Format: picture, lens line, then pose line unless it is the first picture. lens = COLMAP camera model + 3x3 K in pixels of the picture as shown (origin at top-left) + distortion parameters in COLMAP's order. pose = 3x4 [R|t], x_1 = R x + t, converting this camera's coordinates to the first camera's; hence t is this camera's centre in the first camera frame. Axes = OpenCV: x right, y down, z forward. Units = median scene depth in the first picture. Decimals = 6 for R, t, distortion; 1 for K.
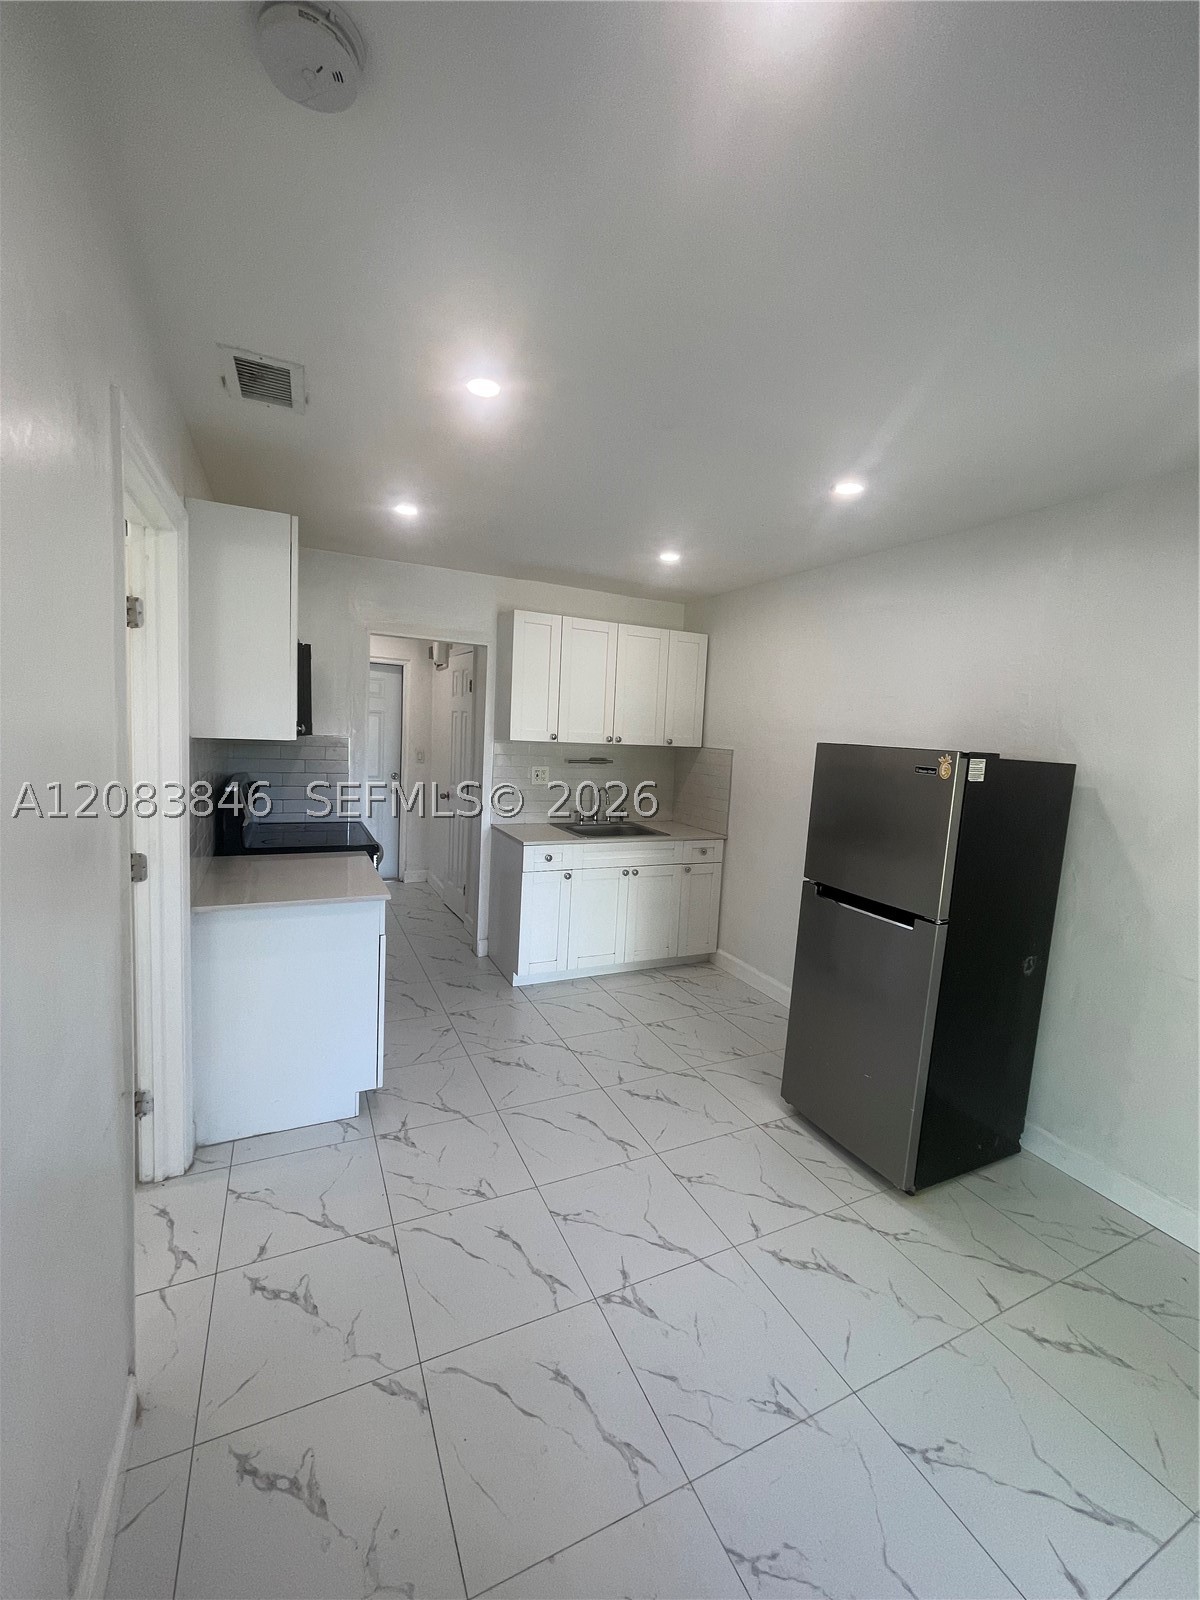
lens RADIAL K [[647.5, 0, 600.0], [0, 647.5, 800.0], [0, 0, 1]] dist [-0.001170, 0.004813]
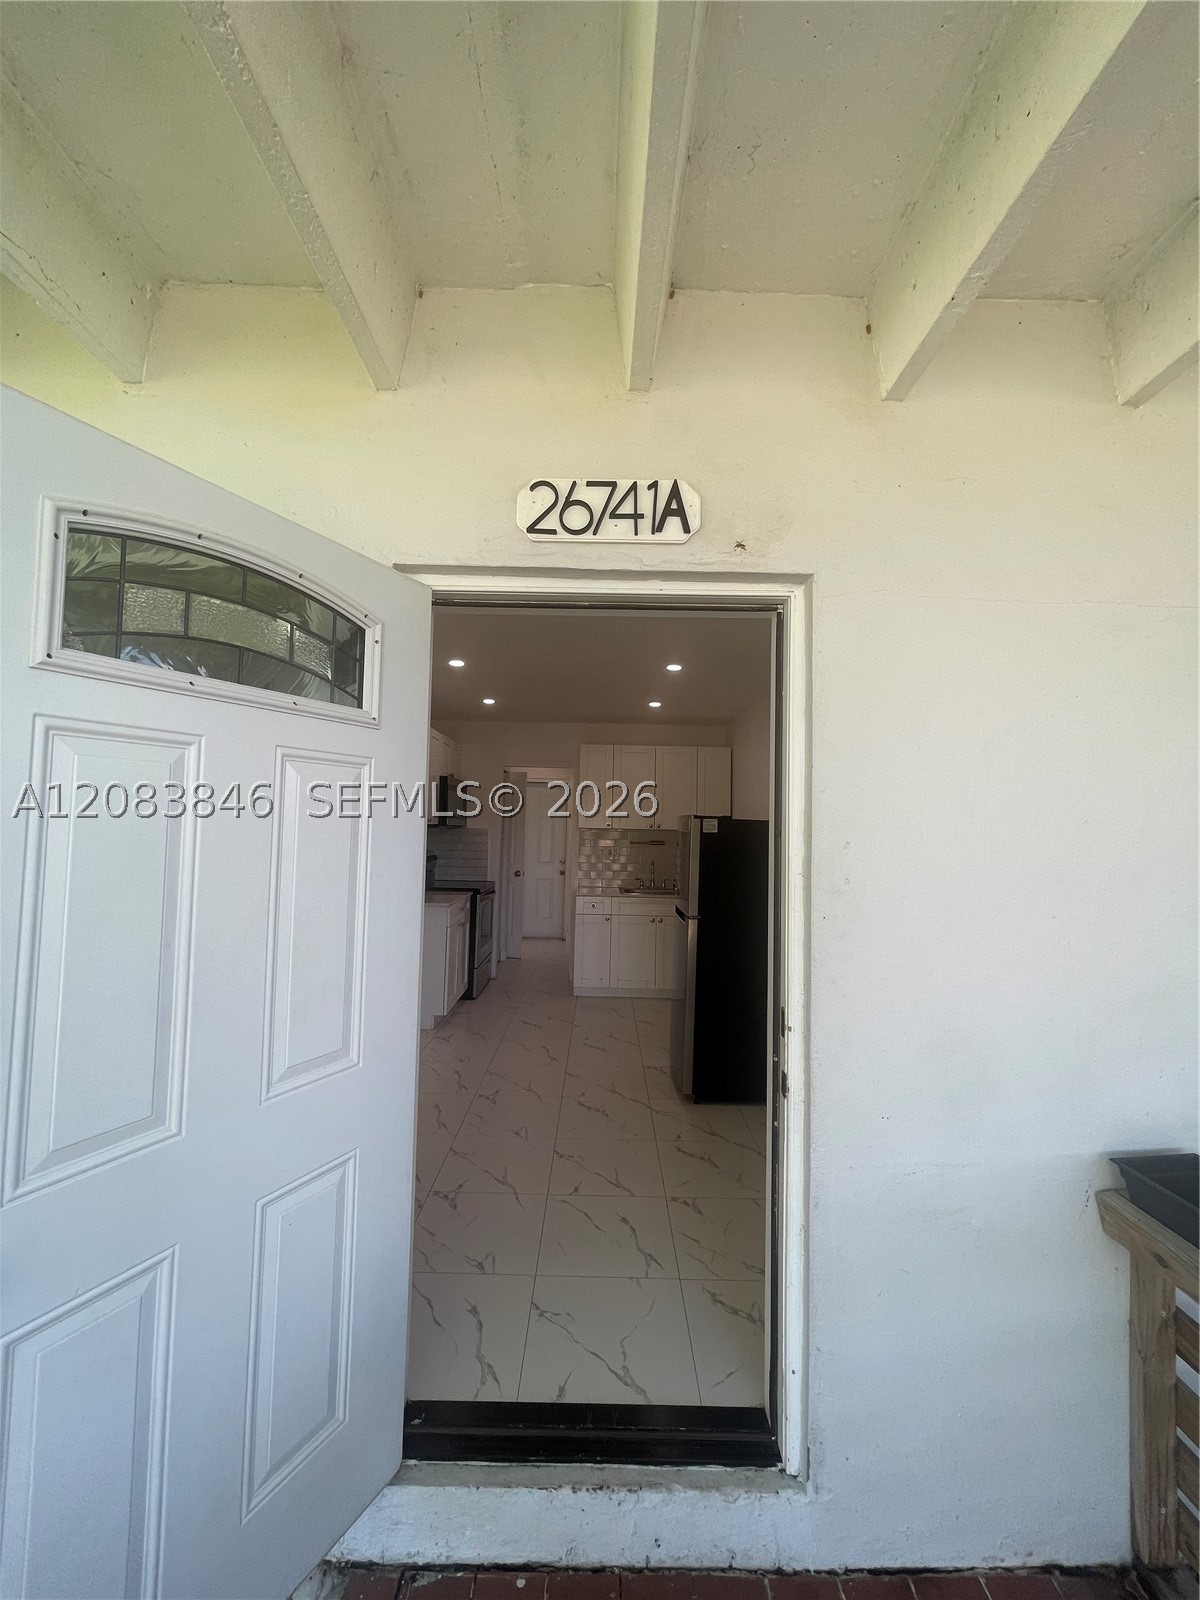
lens RADIAL K [[649.9, 0, 596.4], [0, 649.9, 795.6], [0, 0, 1]] dist [0.013274, -0.000020]
pose [[0.897864, -0.053610, -0.436997, 0.938082], [-0.024849, 0.984806, -0.171870, 0.155052], [0.439571, 0.165175, 0.882890, -0.561819]]
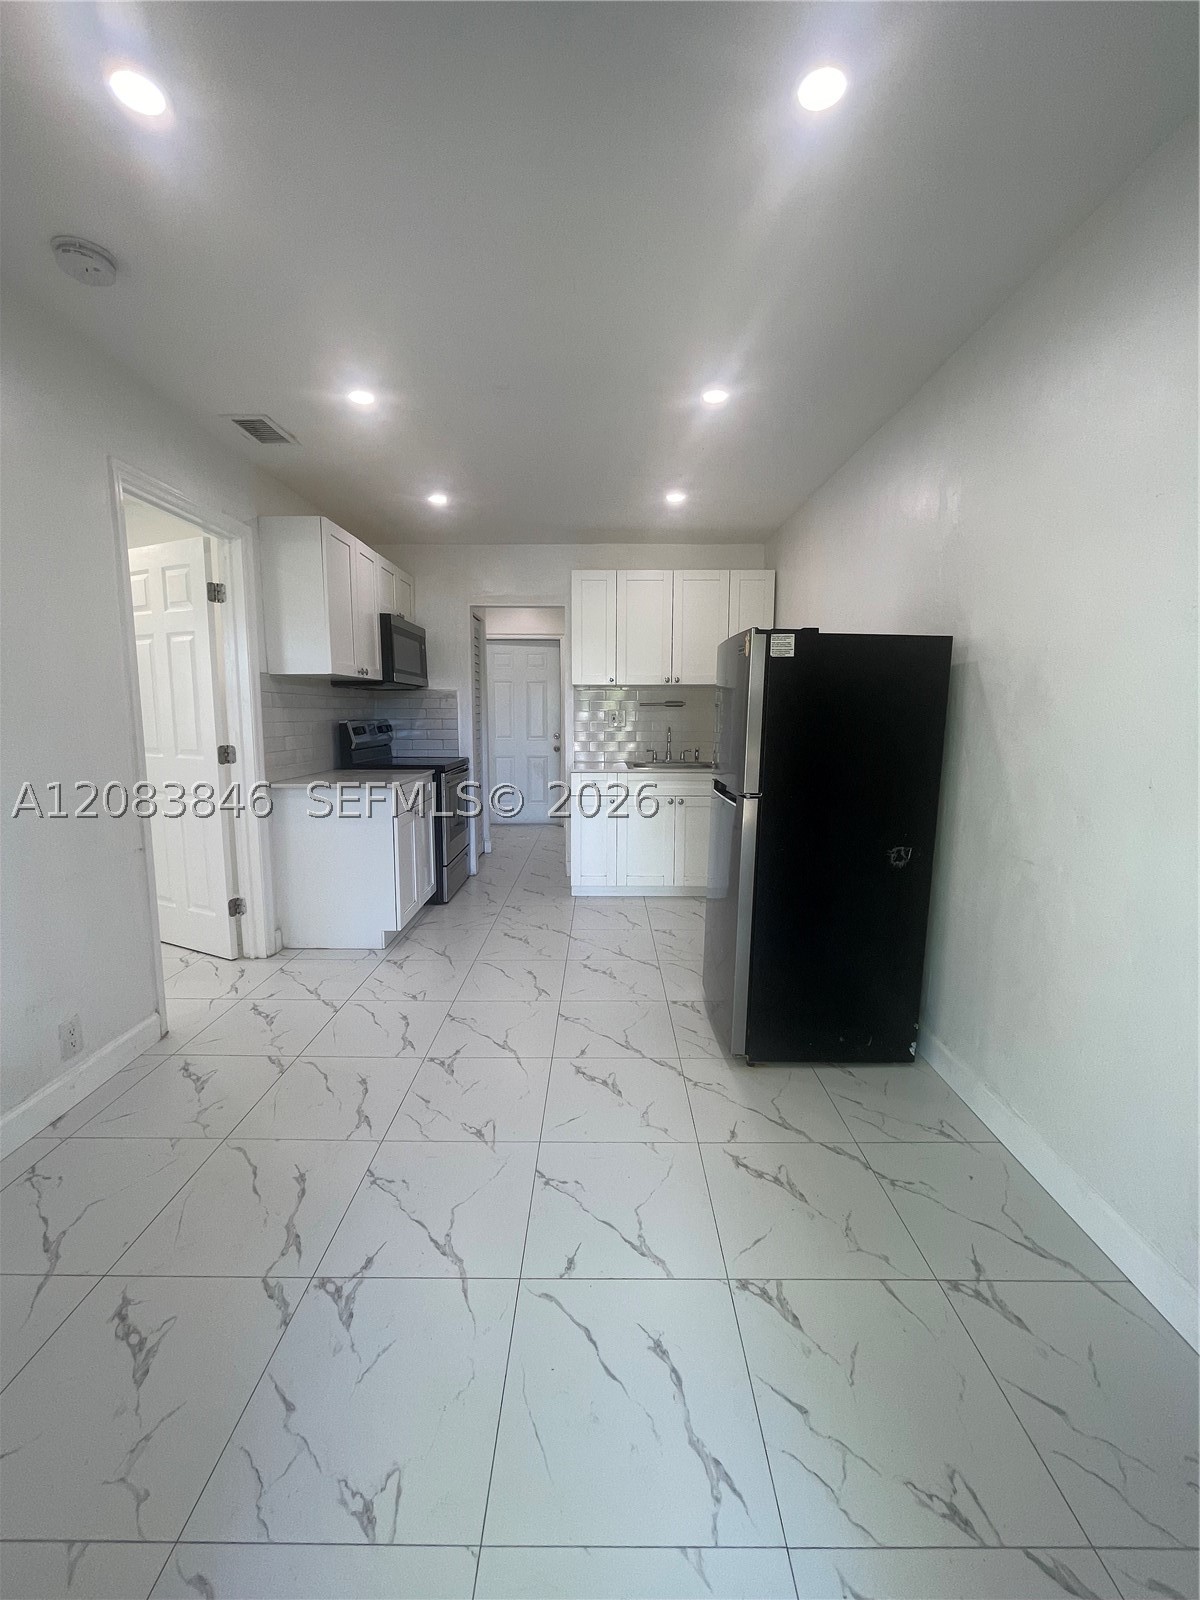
lens RADIAL K [[649.9, 0, 596.4], [0, 649.9, 795.6], [0, 0, 1]] dist [0.013274, -0.000020]
pose [[0.896714, 0.006530, -0.442562, 0.686058], [-0.004398, 0.999973, 0.005844, 0.163837], [0.442588, -0.003294, 0.896719, -0.040704]]
